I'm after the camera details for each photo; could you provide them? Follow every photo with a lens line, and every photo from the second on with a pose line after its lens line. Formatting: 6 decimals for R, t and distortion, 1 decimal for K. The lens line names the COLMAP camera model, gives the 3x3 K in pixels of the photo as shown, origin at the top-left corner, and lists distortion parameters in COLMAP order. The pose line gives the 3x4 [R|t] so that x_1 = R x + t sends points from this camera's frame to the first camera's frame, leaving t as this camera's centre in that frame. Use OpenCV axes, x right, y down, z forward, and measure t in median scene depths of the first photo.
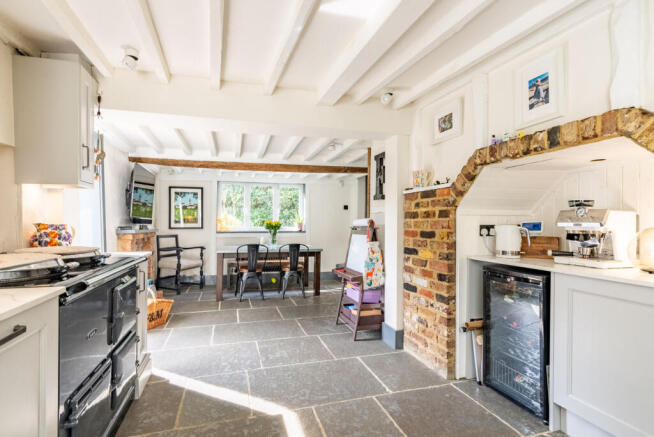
lens RADIAL K [[319.8, 0, 325.9], [0, 319.8, 219.3], [0, 0, 1]] dist [0.001790, 0.000190]
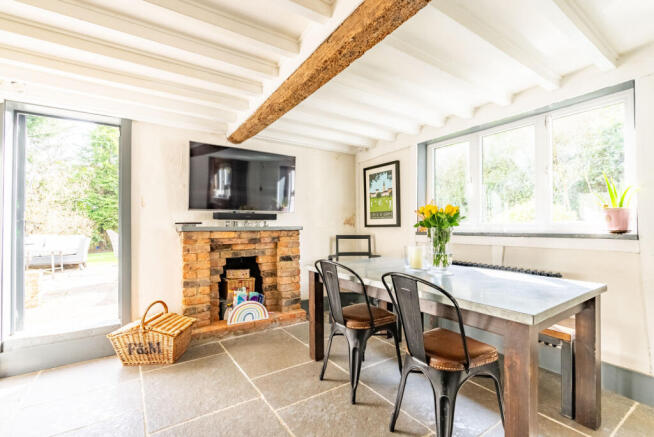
lens RADIAL K [[295.3, 0, 326.4], [0, 295.3, 219.7], [0, 0, 1]] dist [0.000207, 0.000042]
pose [[0.293290, -0.028110, -0.955610, 0.186840], [0.022448, 0.999495, -0.022511, 0.039693], [0.955760, -0.014849, 0.293773, 1.076851]]
